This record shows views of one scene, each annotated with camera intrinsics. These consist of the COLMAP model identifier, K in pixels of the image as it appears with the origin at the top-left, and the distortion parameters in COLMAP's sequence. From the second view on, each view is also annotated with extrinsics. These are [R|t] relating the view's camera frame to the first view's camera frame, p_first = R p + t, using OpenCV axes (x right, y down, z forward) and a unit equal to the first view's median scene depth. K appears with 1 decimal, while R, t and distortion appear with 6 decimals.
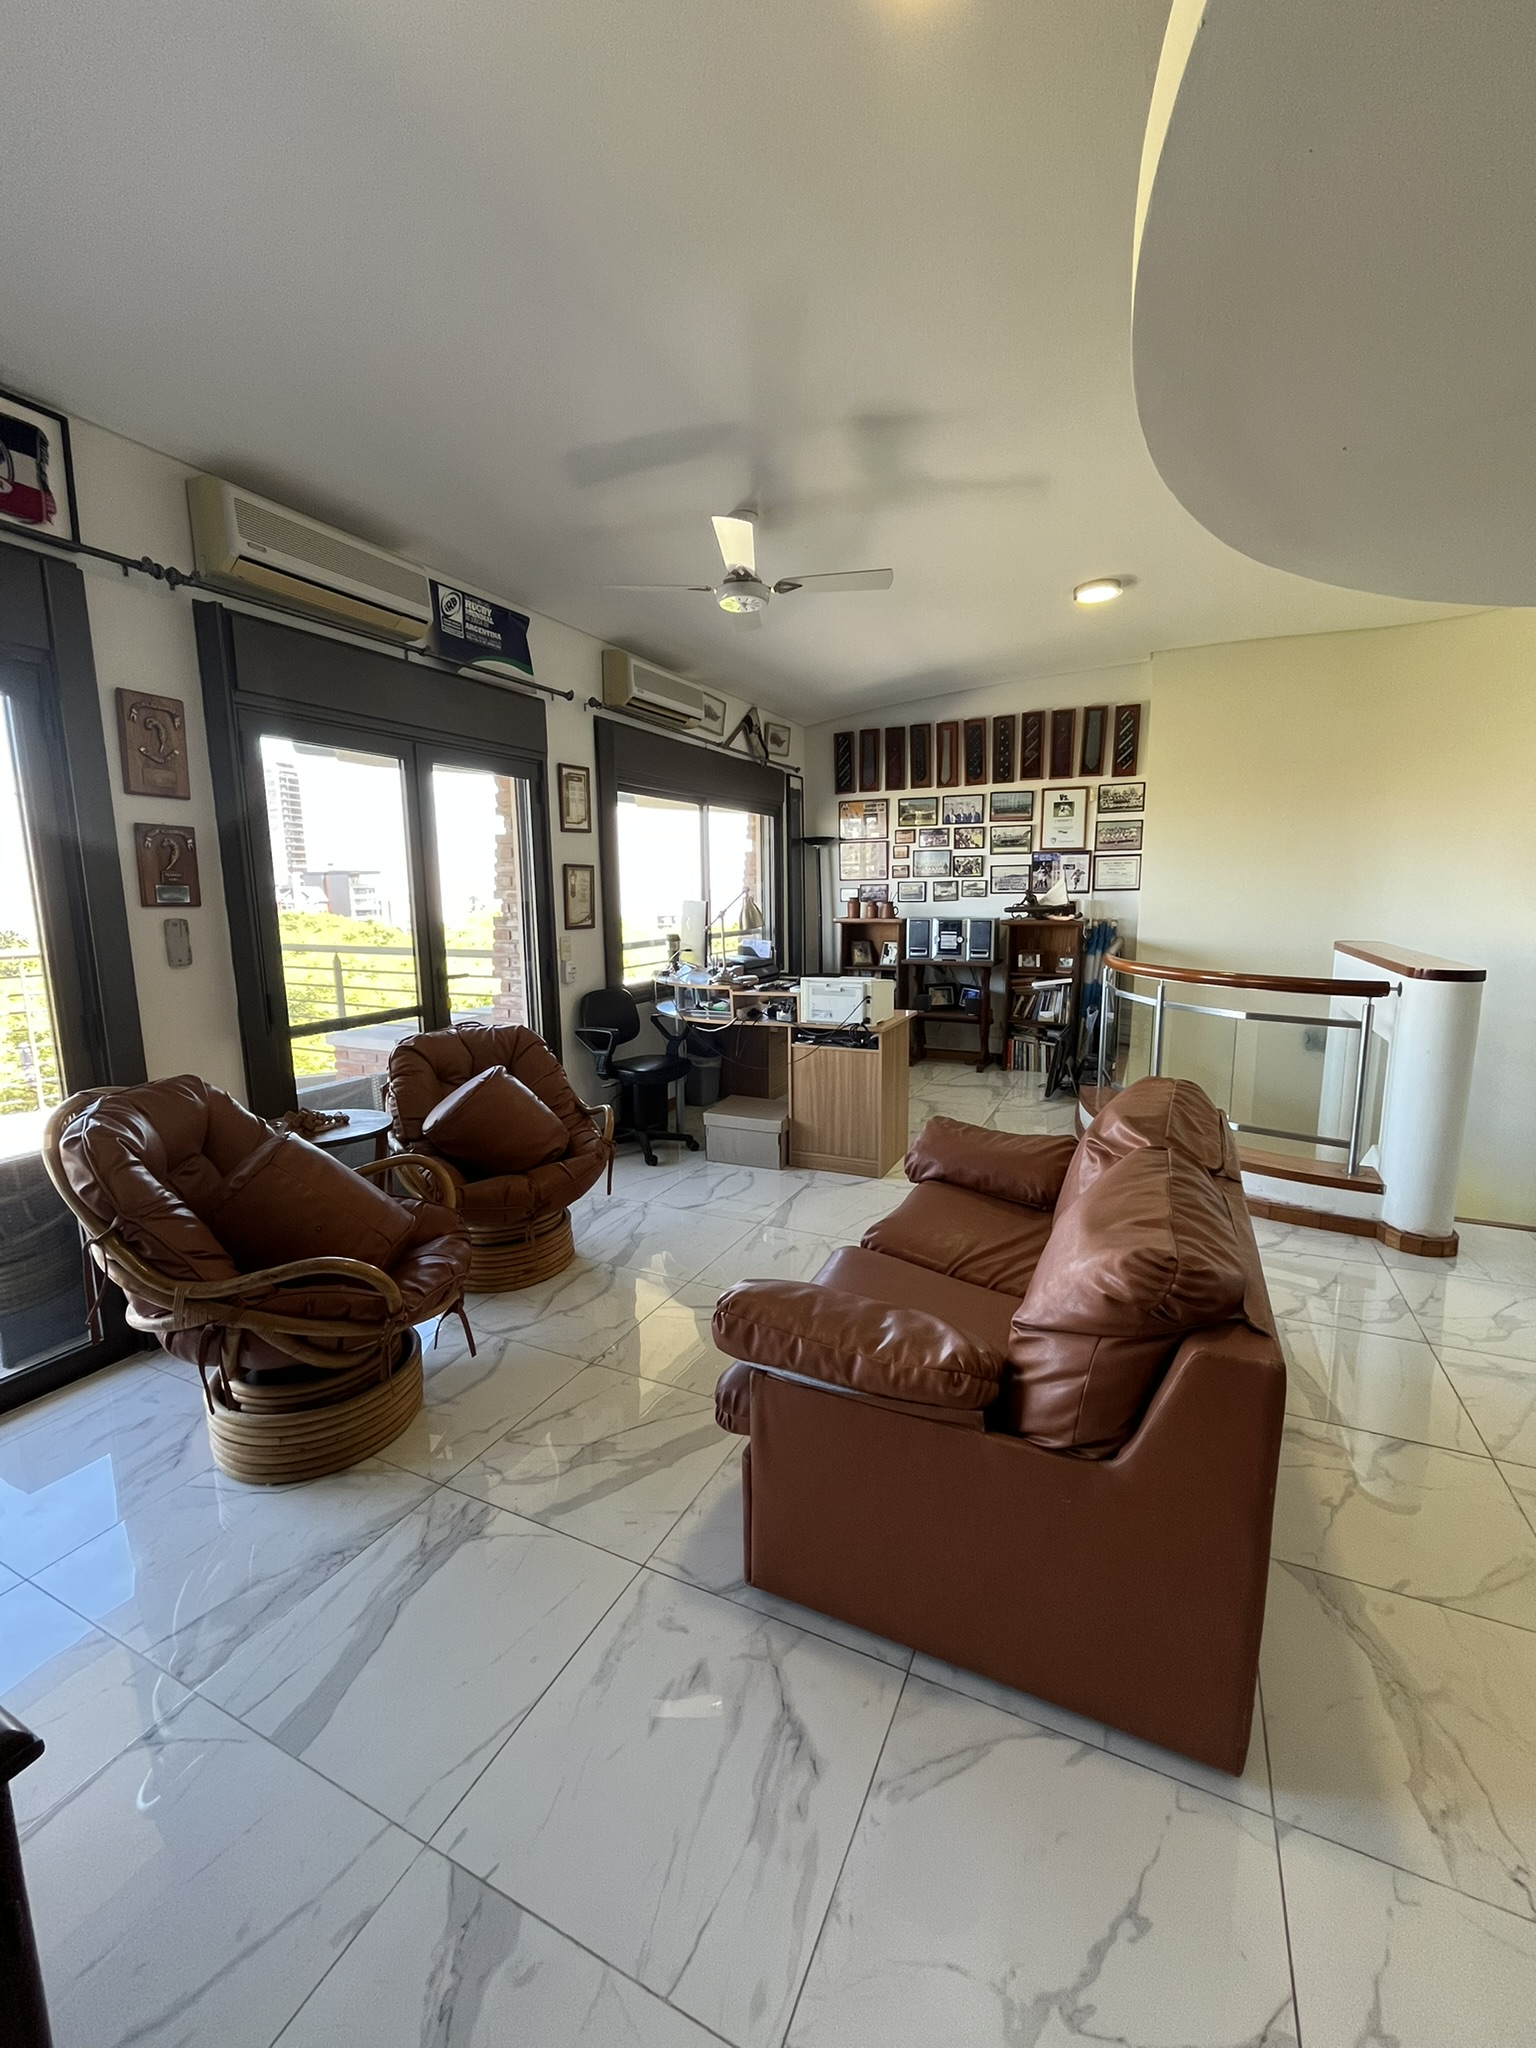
lens RADIAL K [[835.4, 0, 769.3], [0, 835.4, 1019.0], [0, 0, 1]] dist [-0.003313, -0.000108]
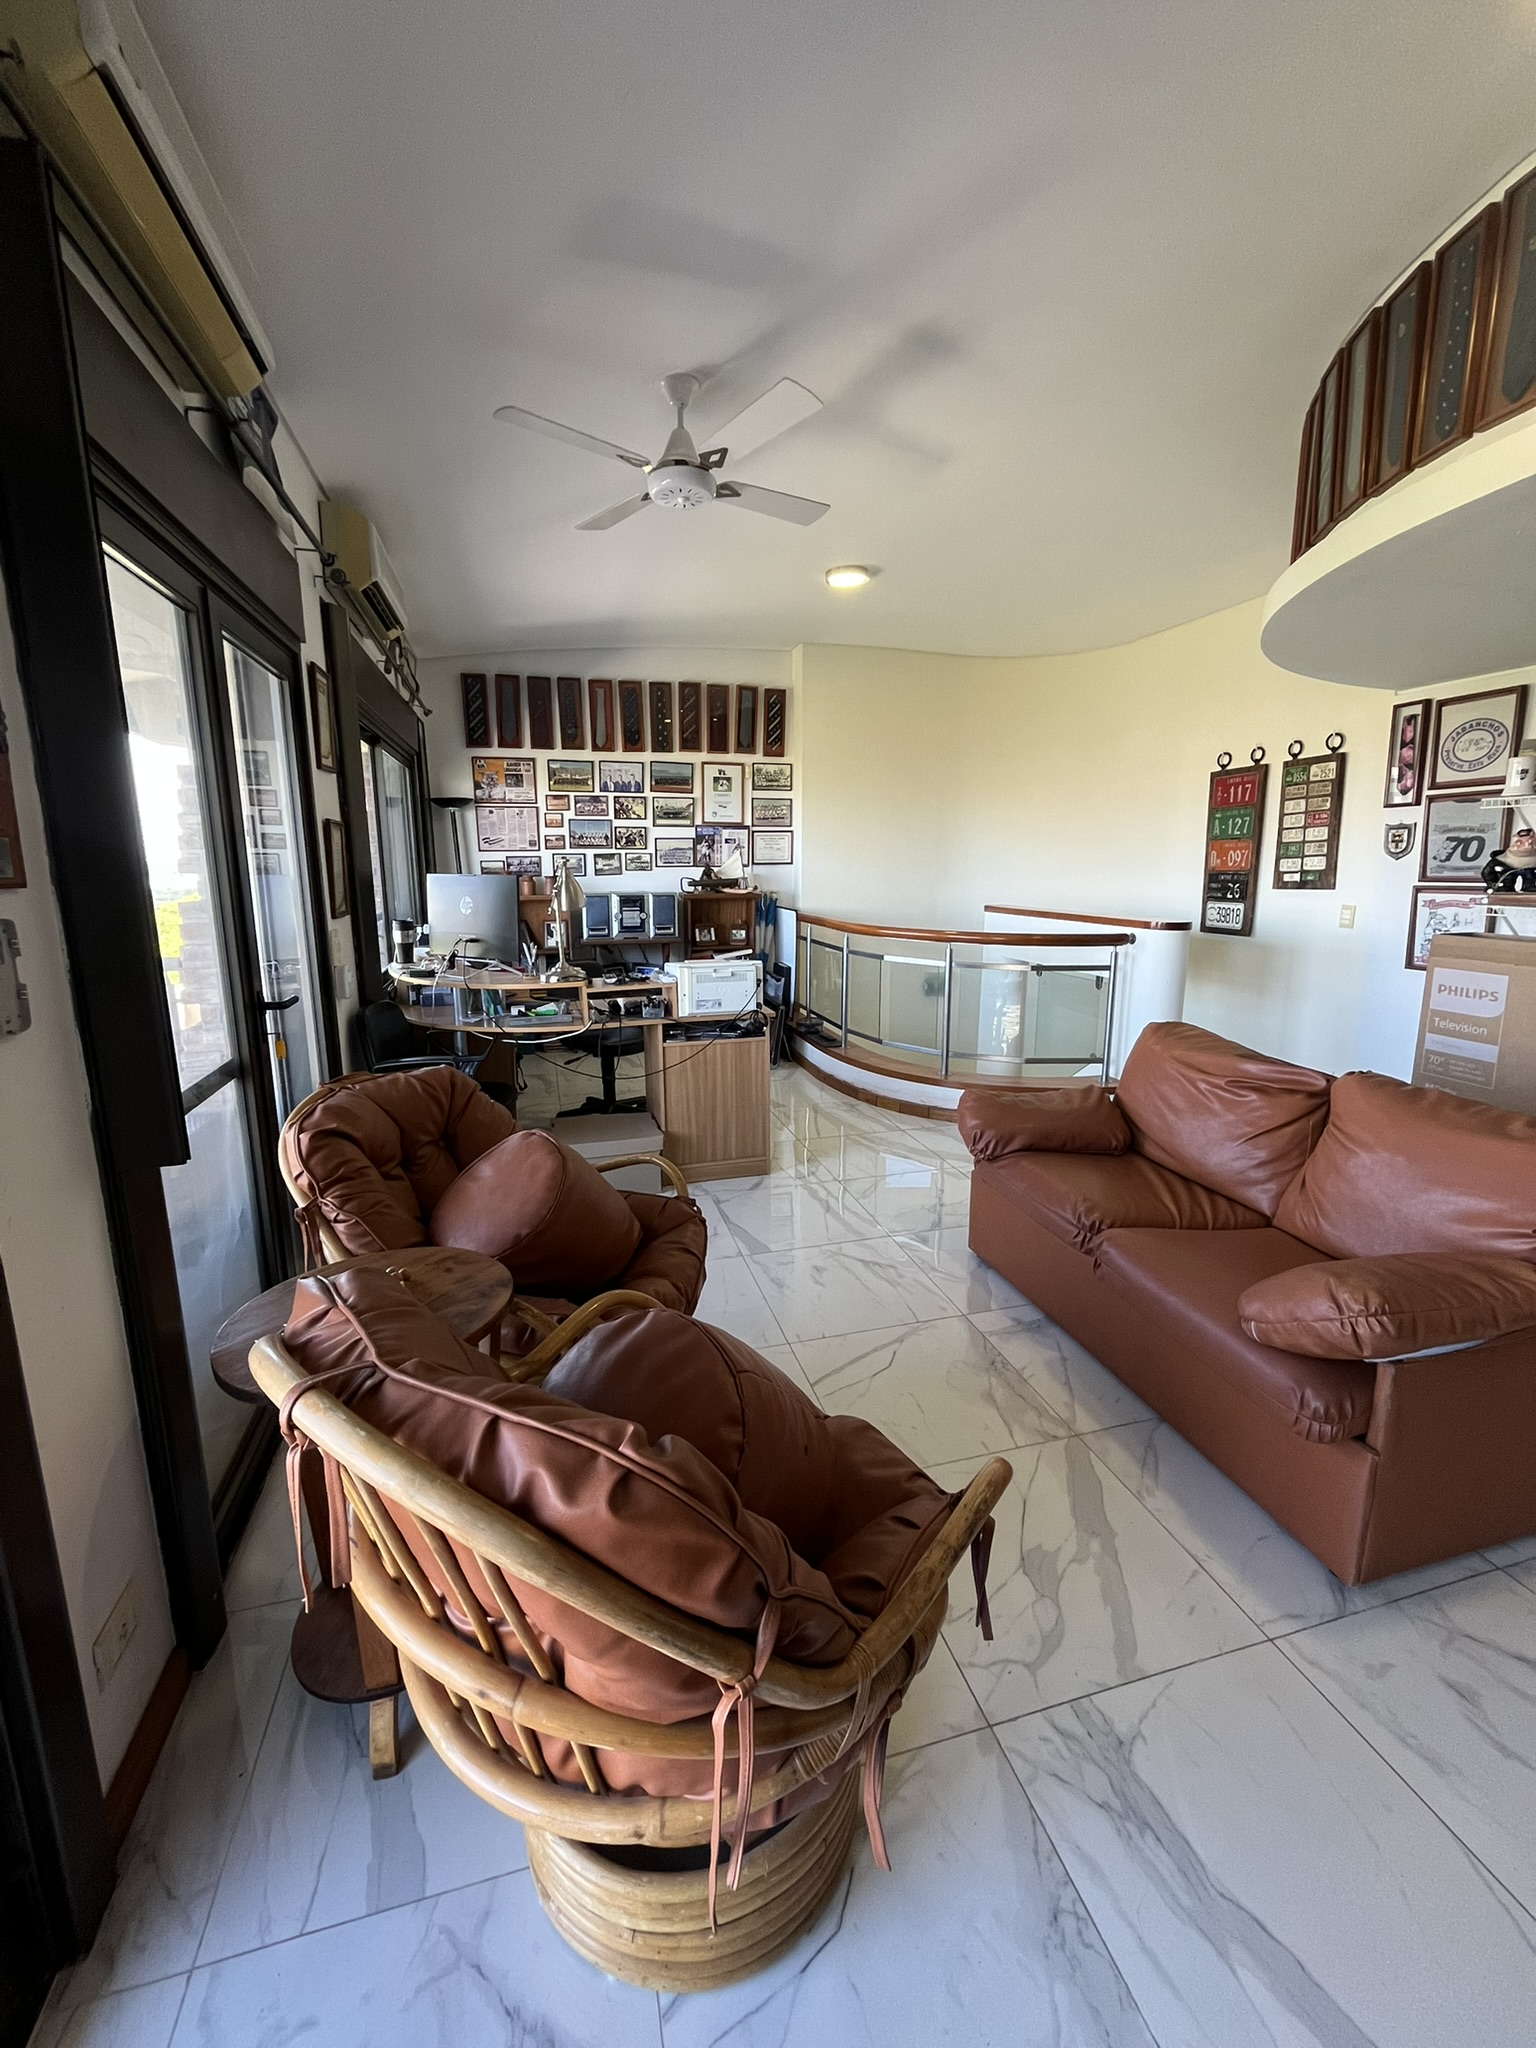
lens RADIAL K [[835.4, 0, 772.5], [0, 835.4, 1019.3], [0, 0, 1]] dist [-0.003313, -0.000108]
pose [[0.754350, -0.115196, 0.646287, -0.288451], [0.096440, 0.993248, 0.064474, -0.025679], [-0.649350, 0.013692, 0.760366, 0.187865]]
